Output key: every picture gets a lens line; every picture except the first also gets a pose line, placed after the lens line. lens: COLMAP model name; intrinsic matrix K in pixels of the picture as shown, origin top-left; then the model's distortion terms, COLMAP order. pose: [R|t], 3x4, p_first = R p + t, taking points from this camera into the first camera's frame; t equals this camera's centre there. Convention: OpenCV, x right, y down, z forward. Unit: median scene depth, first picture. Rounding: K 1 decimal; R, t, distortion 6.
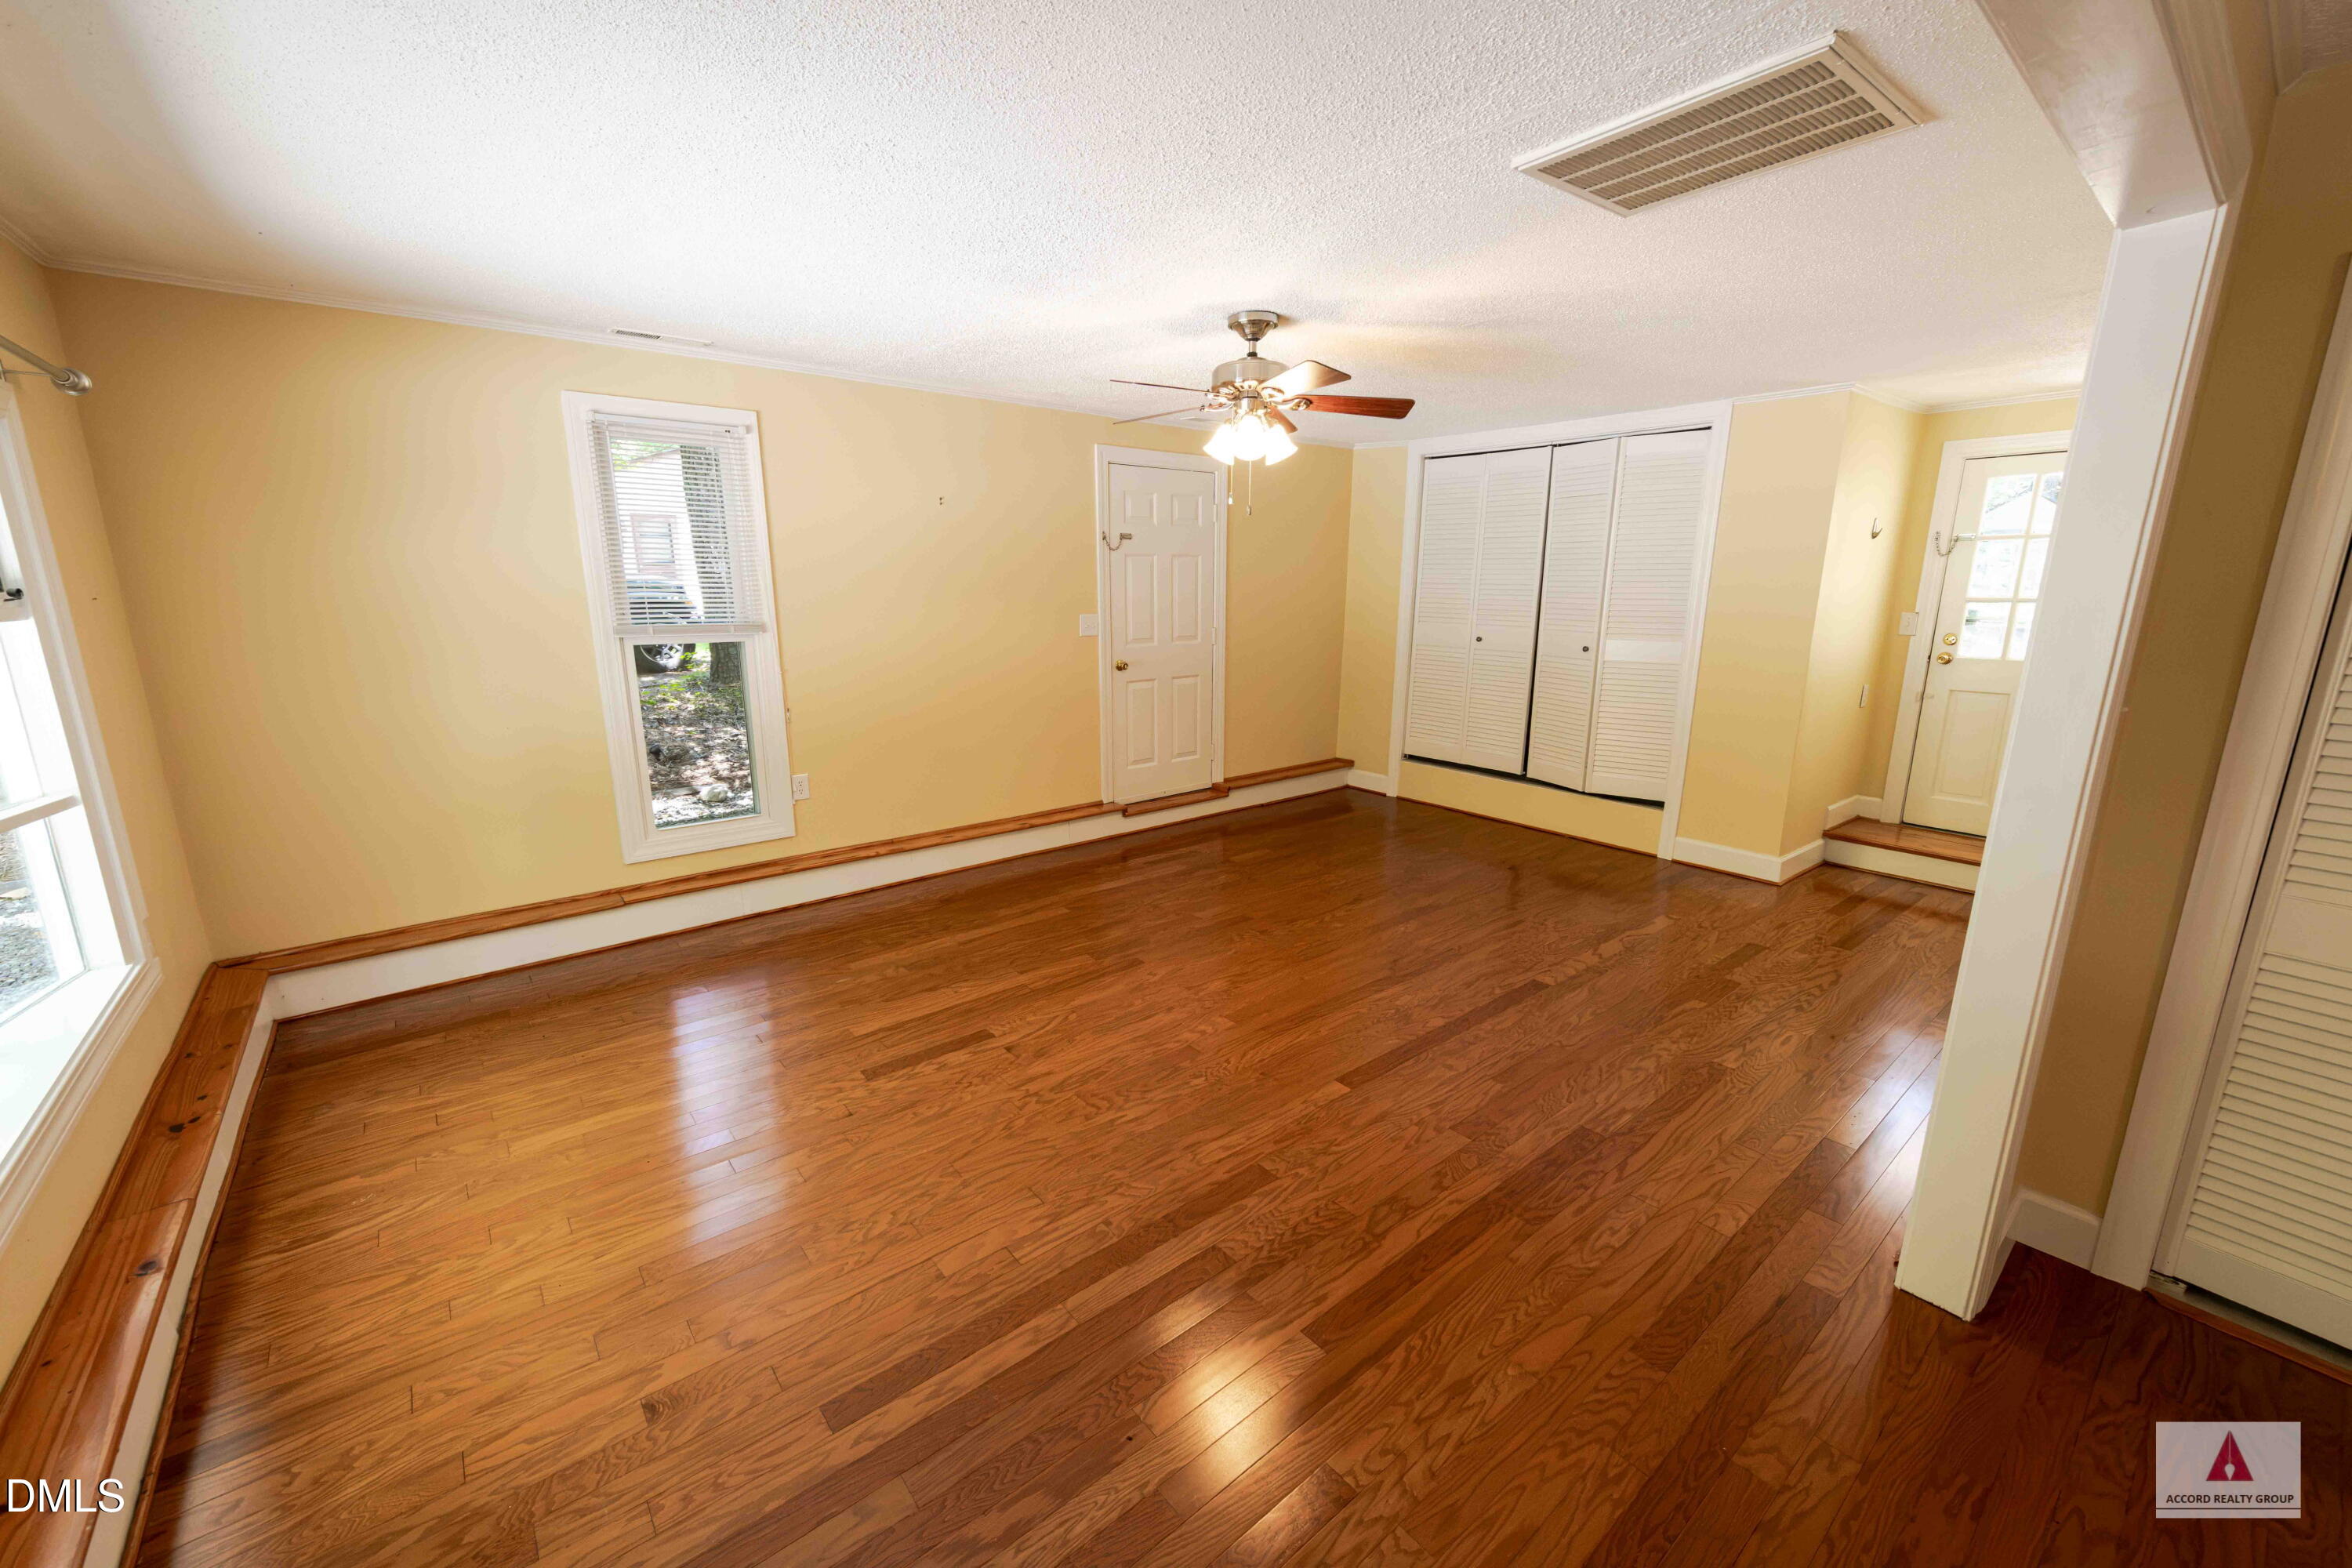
lens RADIAL K [[919.8, 0, 1180.1], [0, 919.8, 776.7], [0, 0, 1]] dist [0.021626, -0.008308]
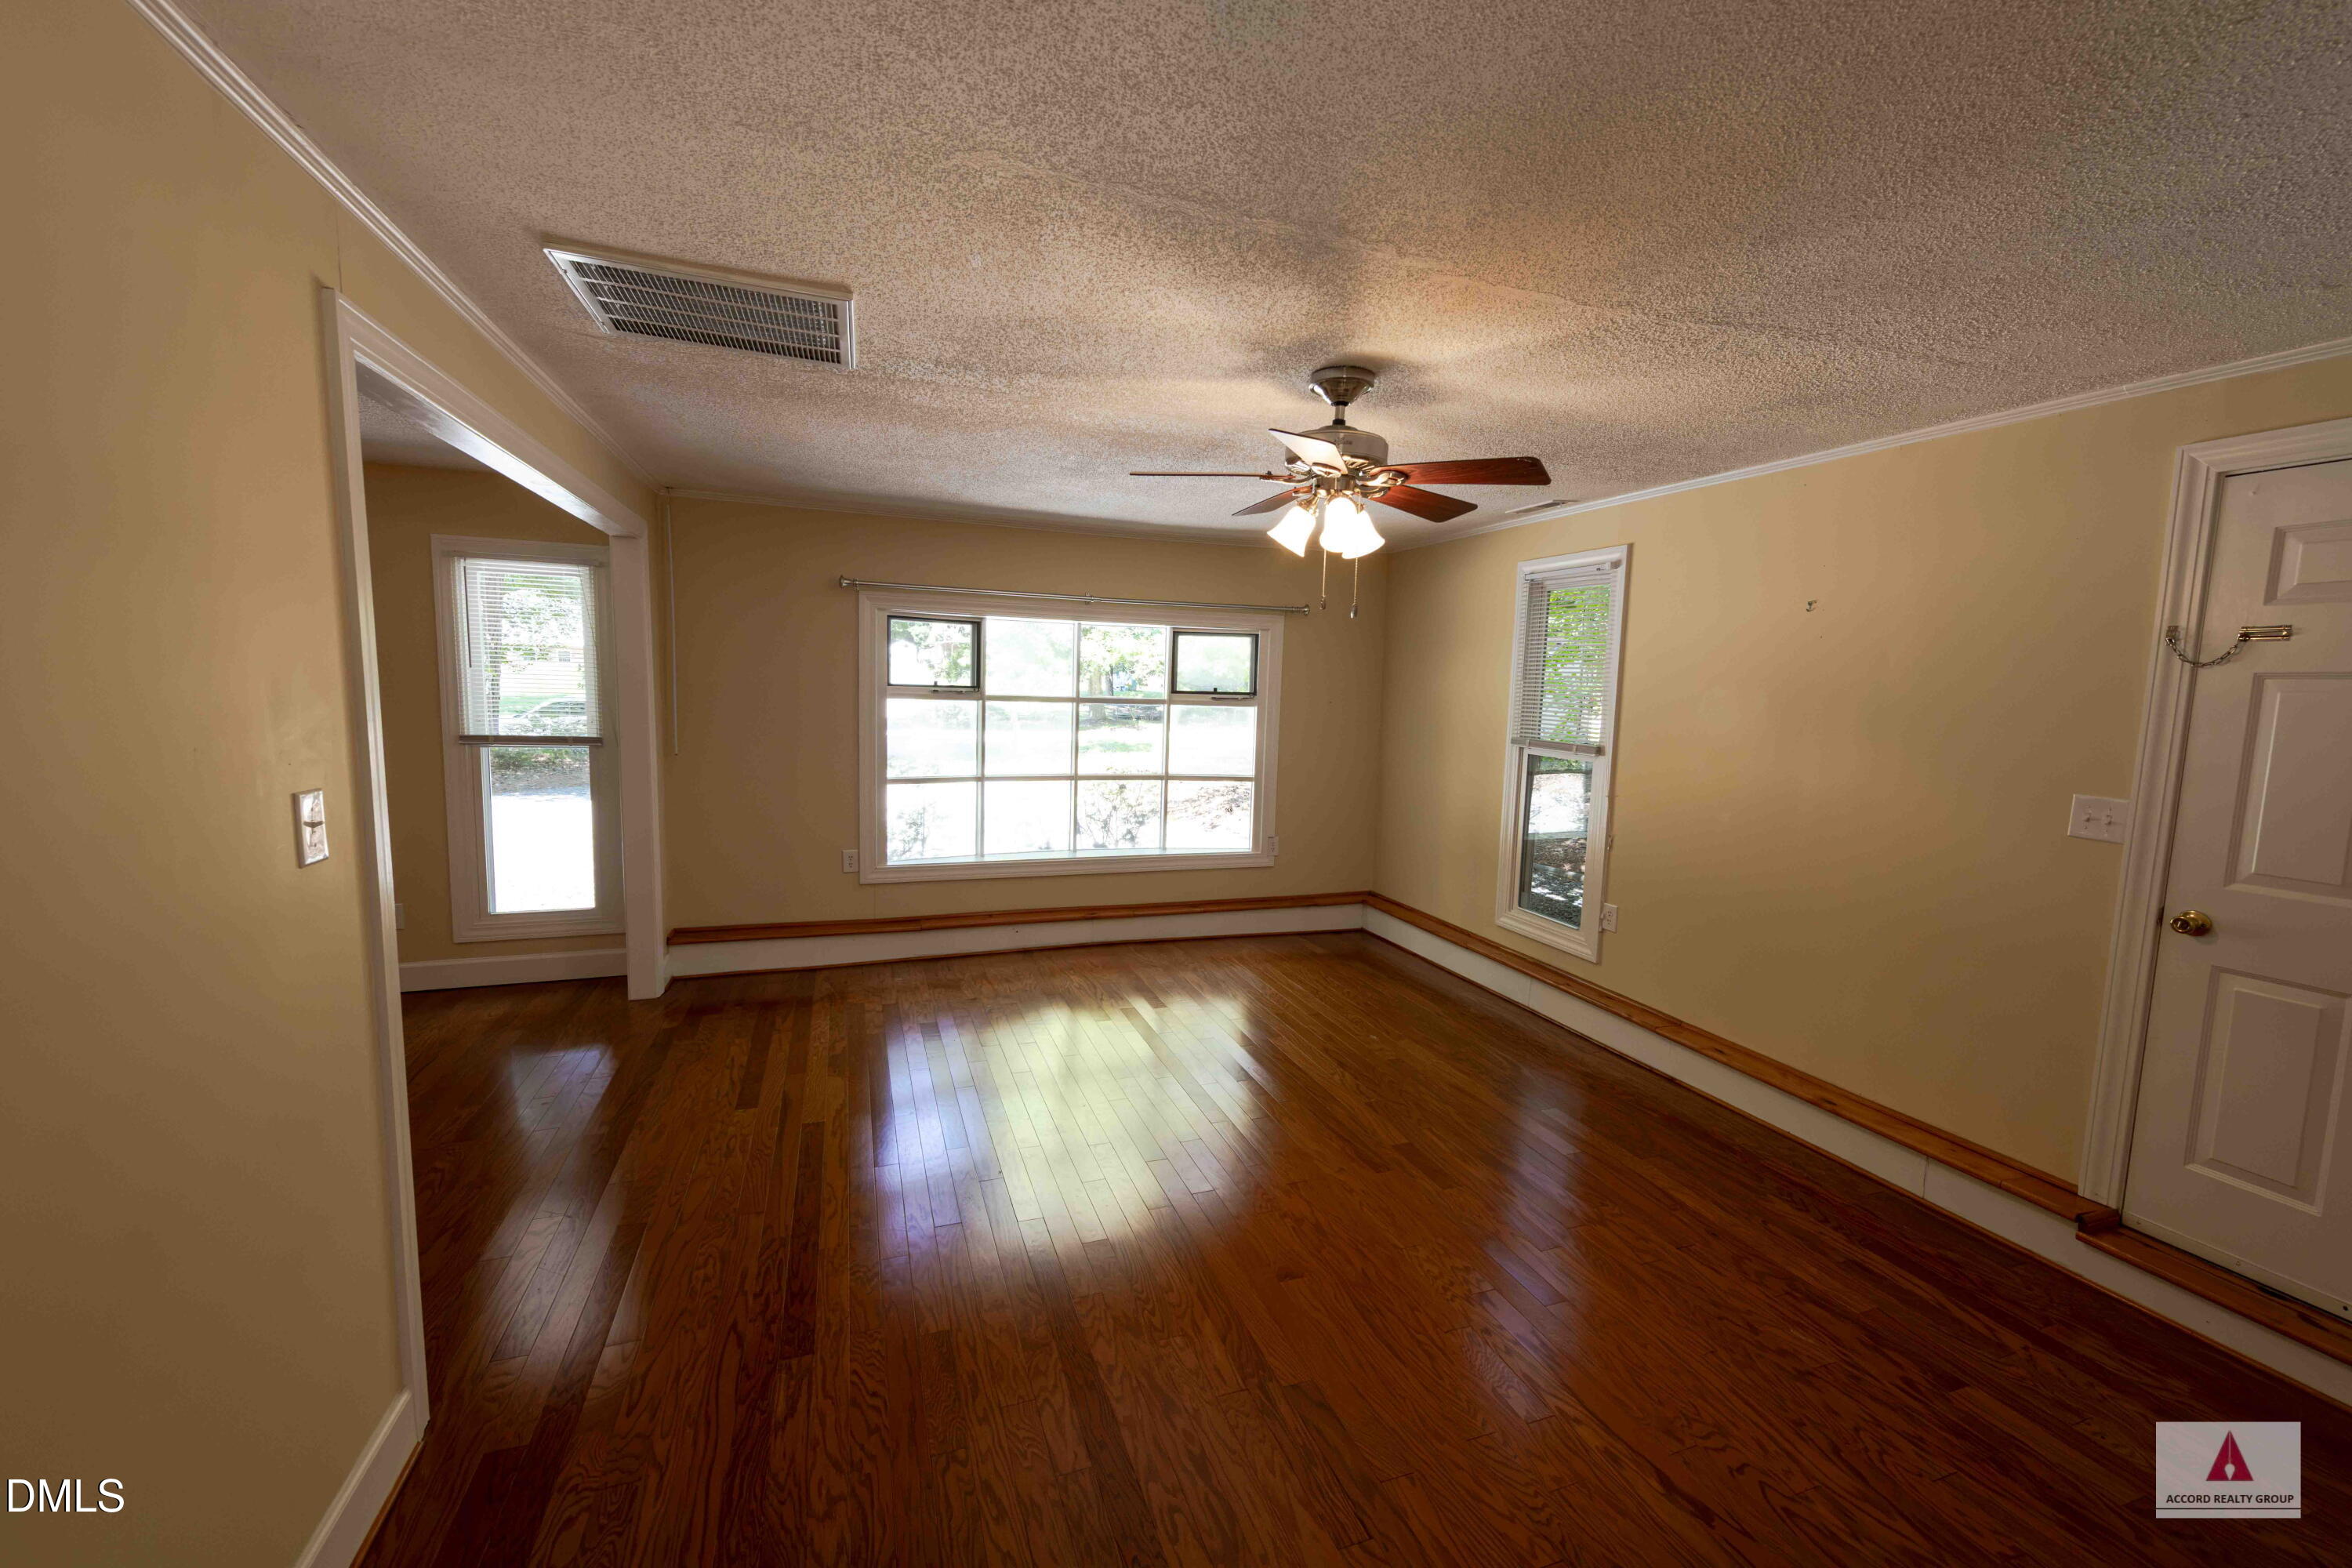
lens RADIAL K [[919.8, 0, 1180.1], [0, 919.8, 776.7], [0, 0, 1]] dist [0.021626, -0.008308]
pose [[-0.332818, 0.088062, -0.938870, 0.883257], [-0.229875, 0.958018, 0.171346, -0.268279], [0.914543, 0.272850, -0.298603, 1.182038]]
